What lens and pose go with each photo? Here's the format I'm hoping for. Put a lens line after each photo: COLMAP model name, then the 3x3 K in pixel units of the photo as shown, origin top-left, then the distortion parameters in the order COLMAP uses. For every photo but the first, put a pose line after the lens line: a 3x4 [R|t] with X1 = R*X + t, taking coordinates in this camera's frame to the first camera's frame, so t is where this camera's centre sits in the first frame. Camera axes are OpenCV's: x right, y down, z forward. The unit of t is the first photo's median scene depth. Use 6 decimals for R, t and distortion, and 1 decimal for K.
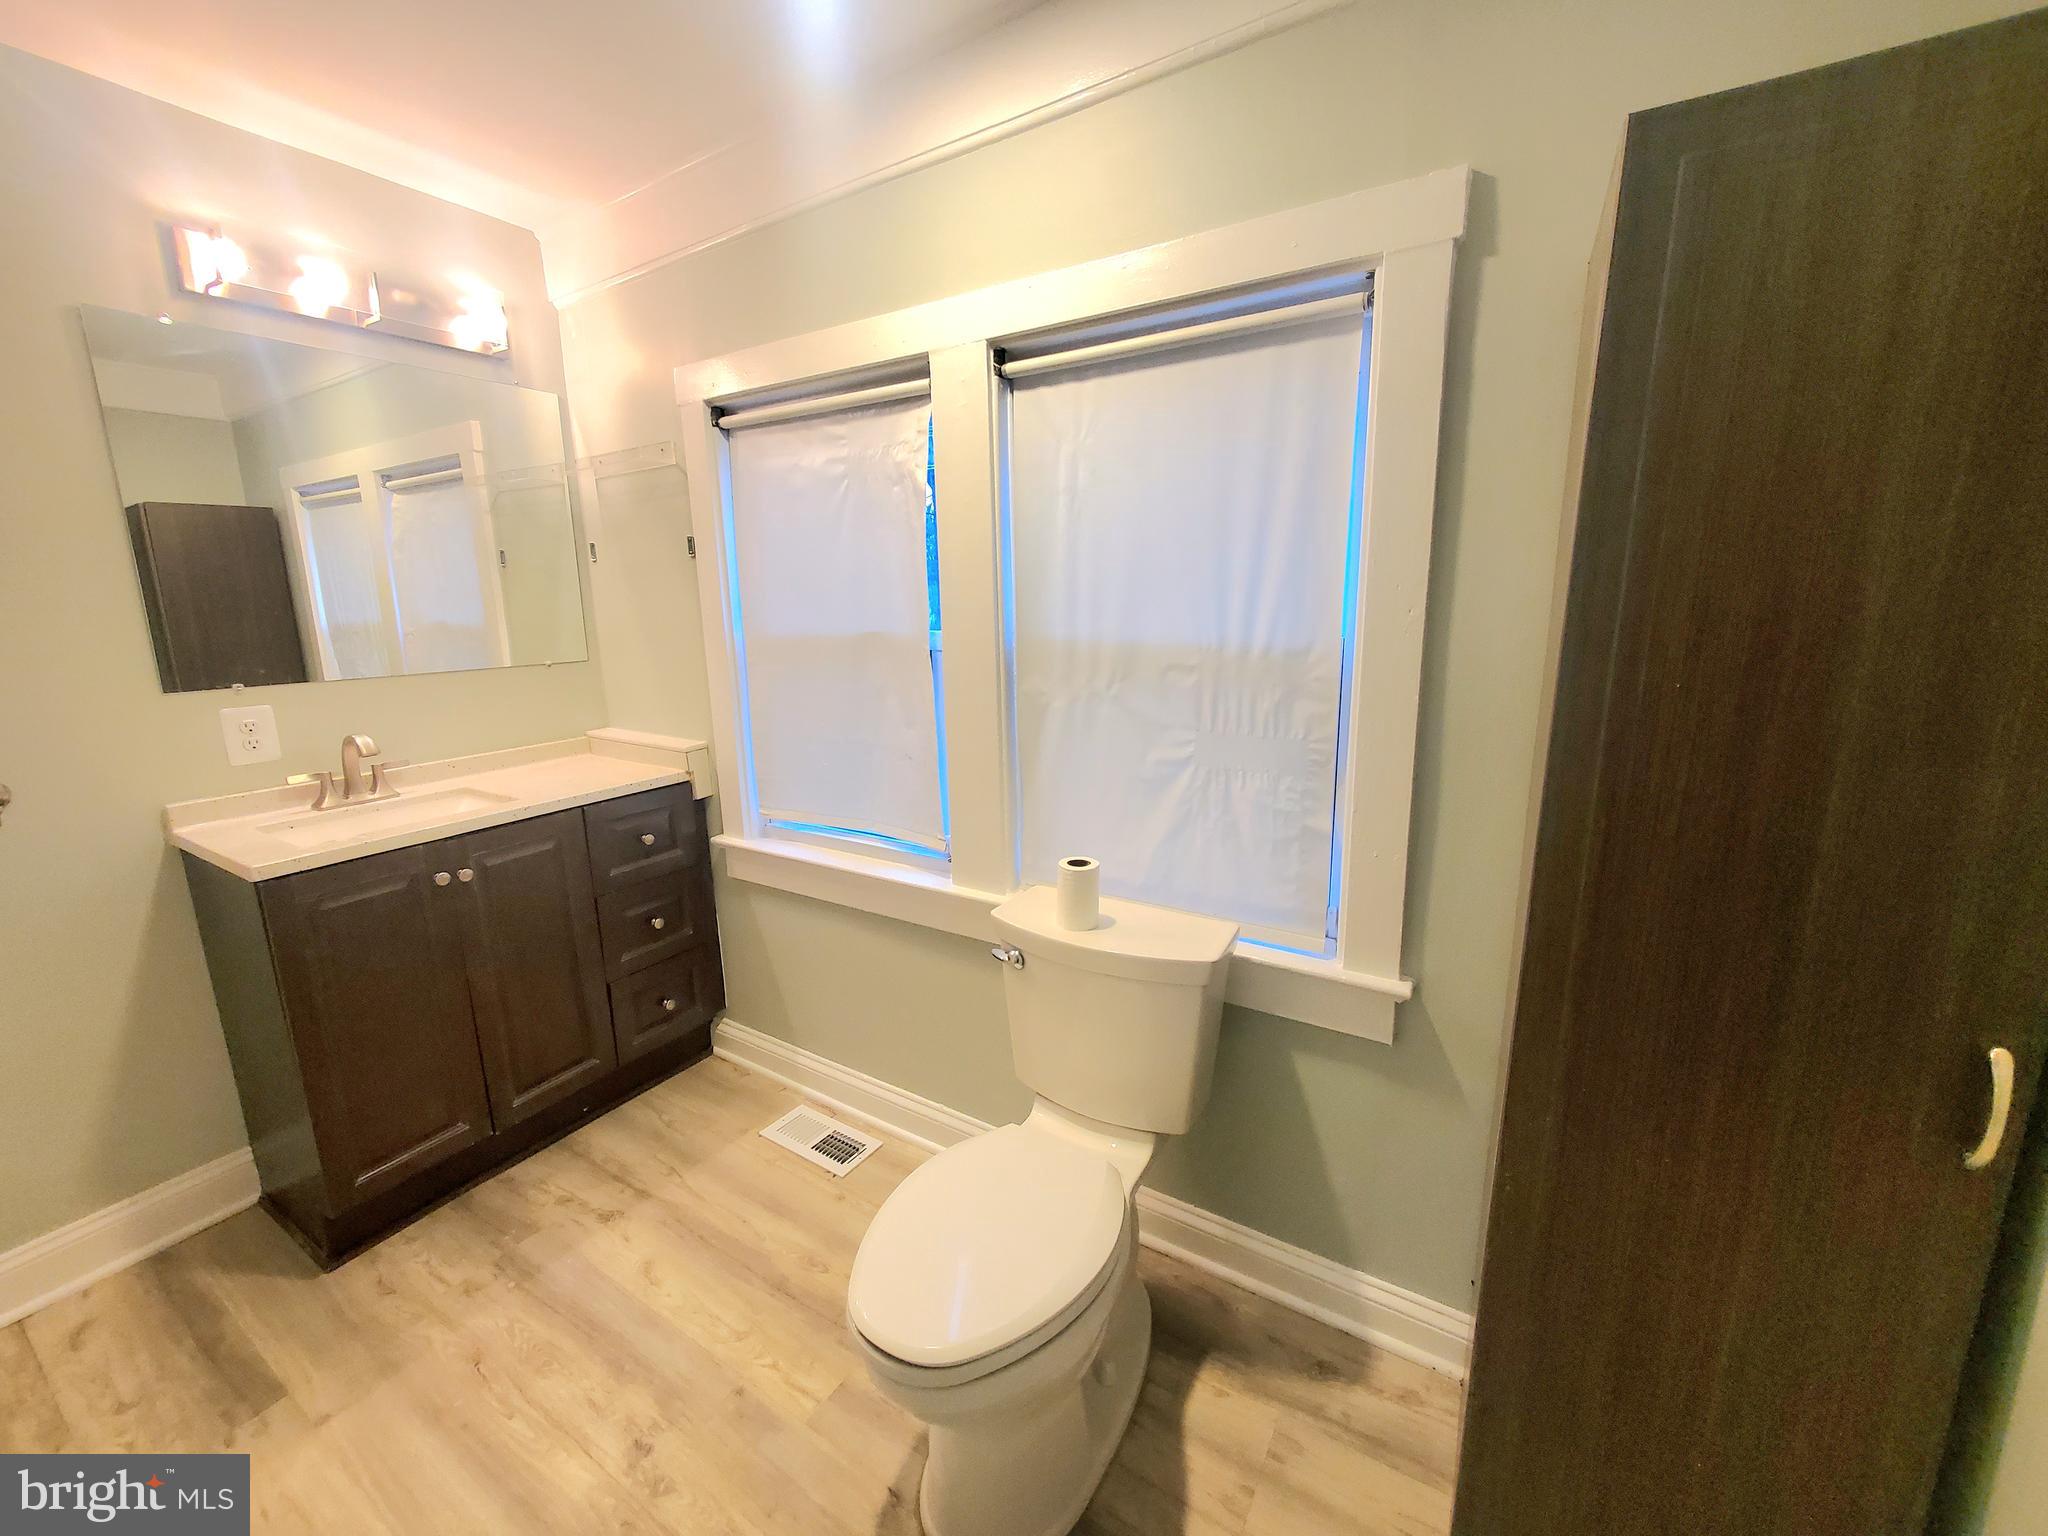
lens RADIAL K [[809.7, 0, 1014.7], [0, 809.7, 751.6], [0, 0, 1]] dist [-0.009399, -0.000028]
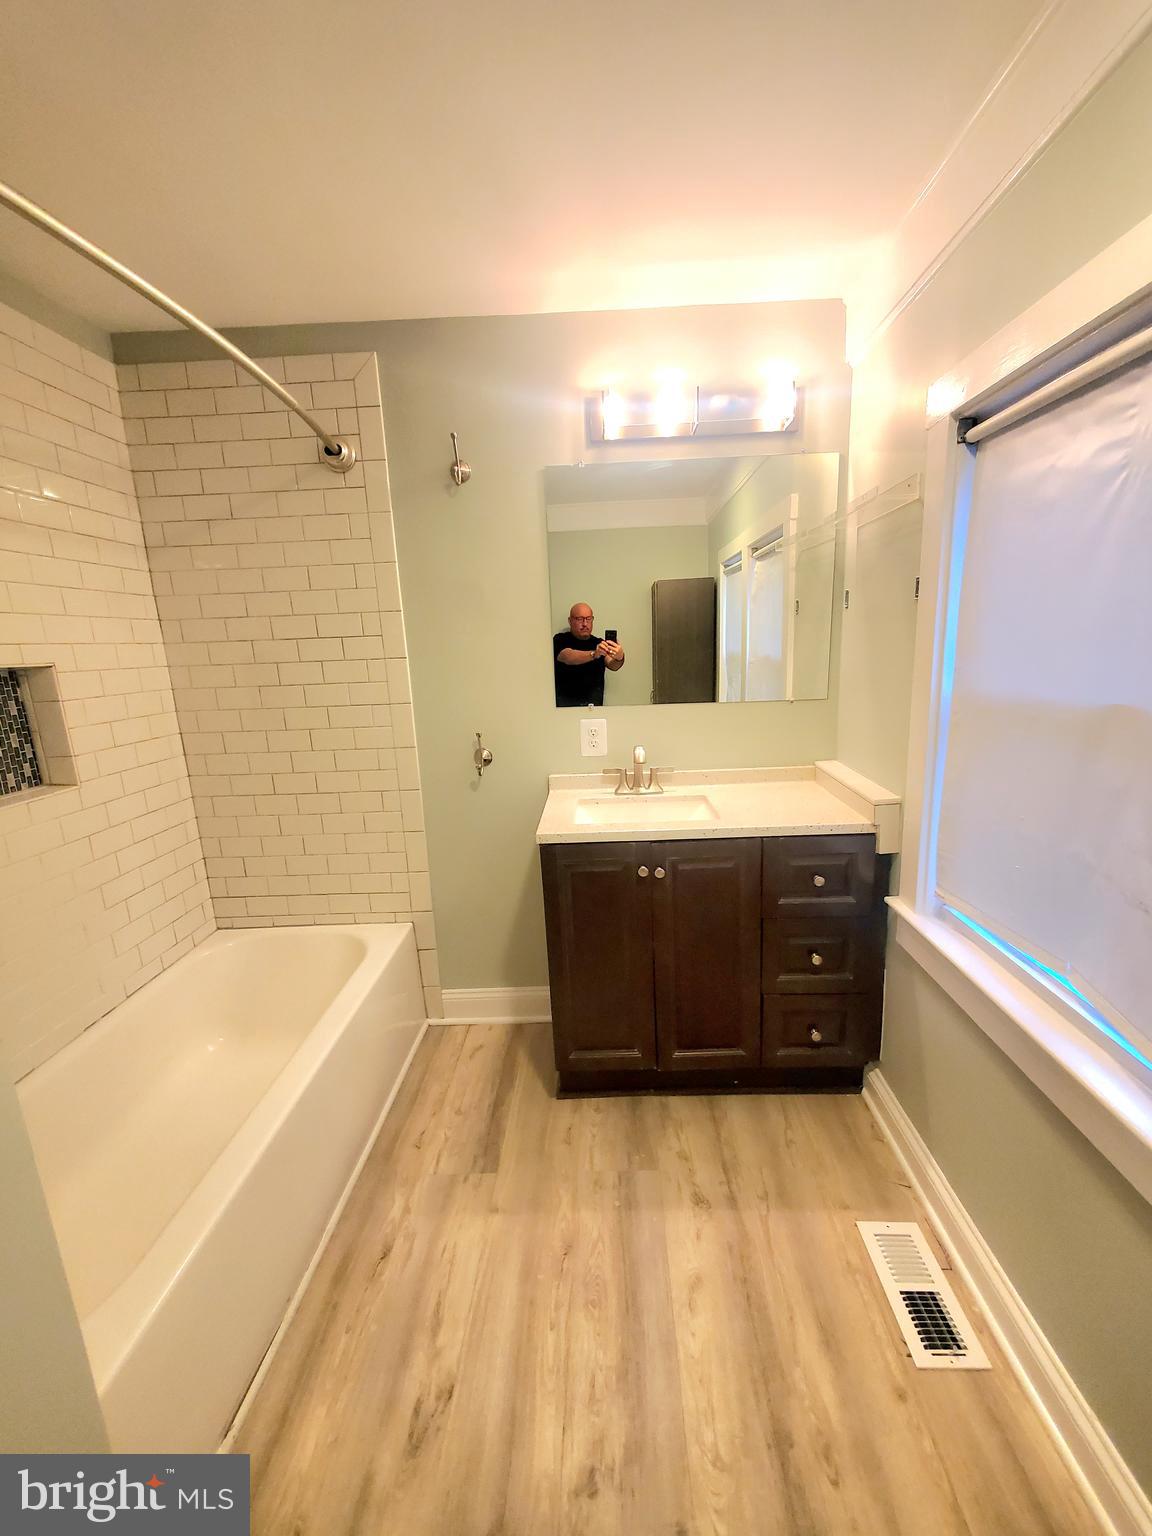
lens RADIAL K [[603.6, 0, 598.2], [0, 603.6, 771.1], [0, 0, 1]] dist [0.001914, 0.000350]
pose [[0.519764, 0.178802, -0.835390, 0.021708], [-0.132714, 0.982881, 0.127798, -0.095973], [0.843939, 0.044443, 0.534595, 0.359233]]
